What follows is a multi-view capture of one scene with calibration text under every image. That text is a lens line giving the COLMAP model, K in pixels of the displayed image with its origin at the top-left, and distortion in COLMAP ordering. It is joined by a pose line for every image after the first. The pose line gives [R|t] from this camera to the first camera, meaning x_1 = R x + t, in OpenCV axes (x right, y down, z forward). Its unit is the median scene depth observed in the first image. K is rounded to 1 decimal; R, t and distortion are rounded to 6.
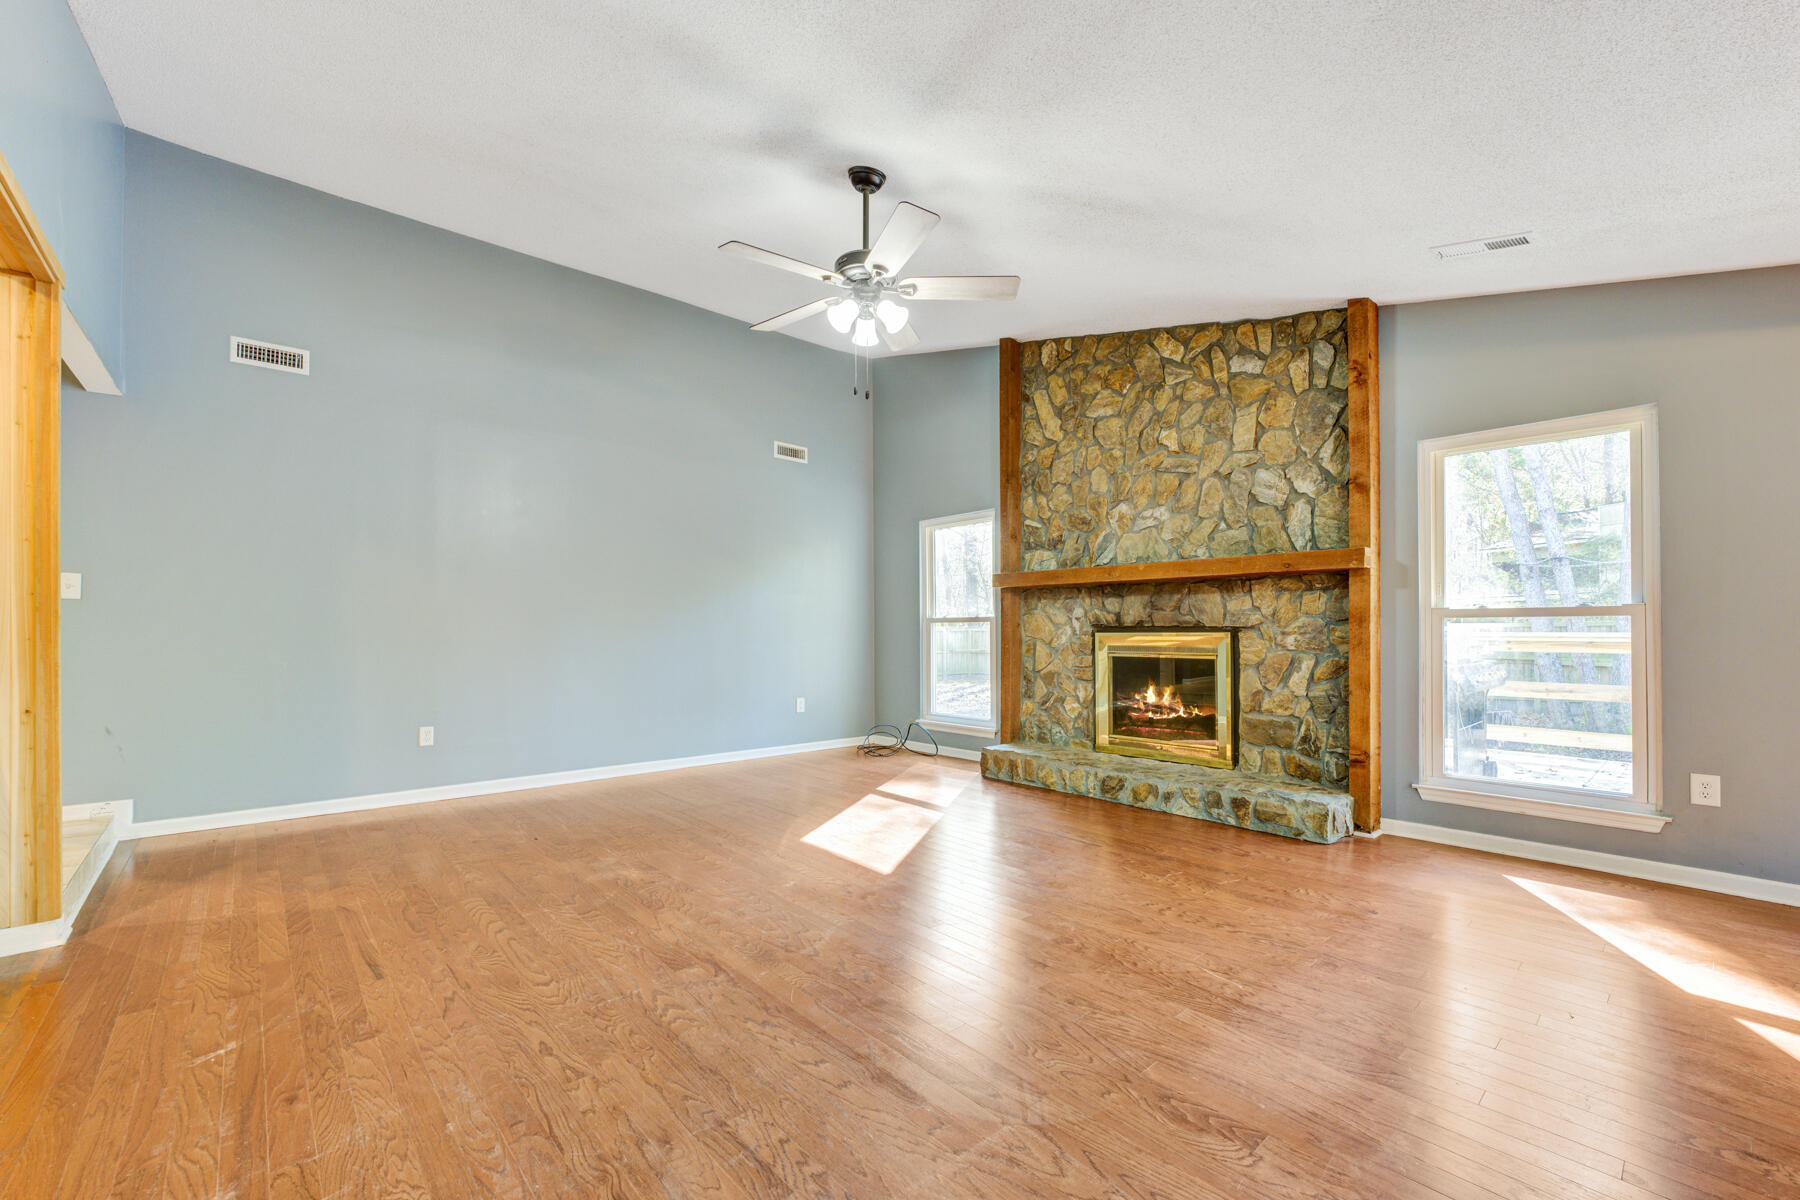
lens RADIAL K [[731.4, 0, 891.8], [0, 731.4, 623.0], [0, 0, 1]] dist [-0.020286, -0.000186]
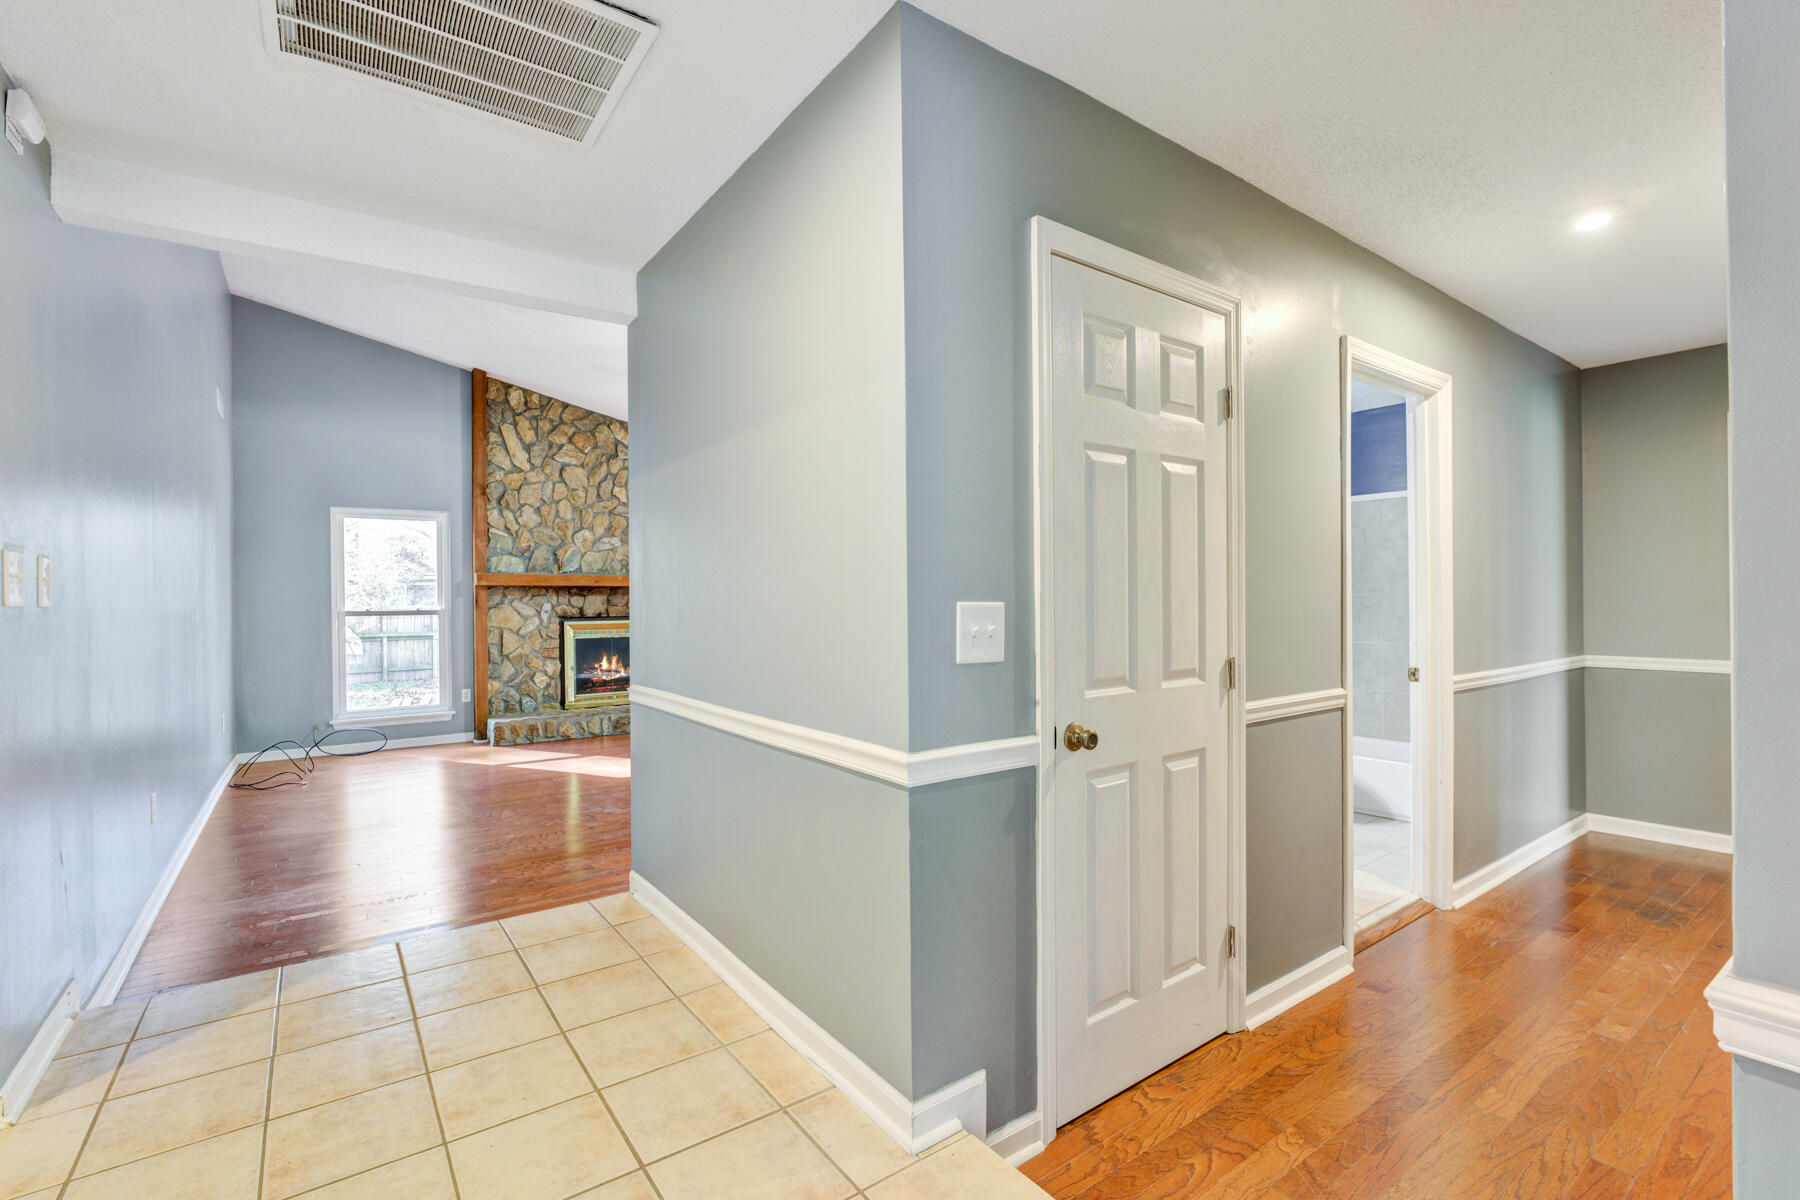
lens RADIAL K [[822.0, 0, 900.0], [0, 822.0, 600.0], [0, 0, 1]] dist [-0.026151, 0.000026]
pose [[0.087681, 0.002772, 0.996145, -1.272329], [0.001935, 0.999994, -0.002953, -0.023656], [-0.996147, 0.002186, 0.087675, 0.265764]]
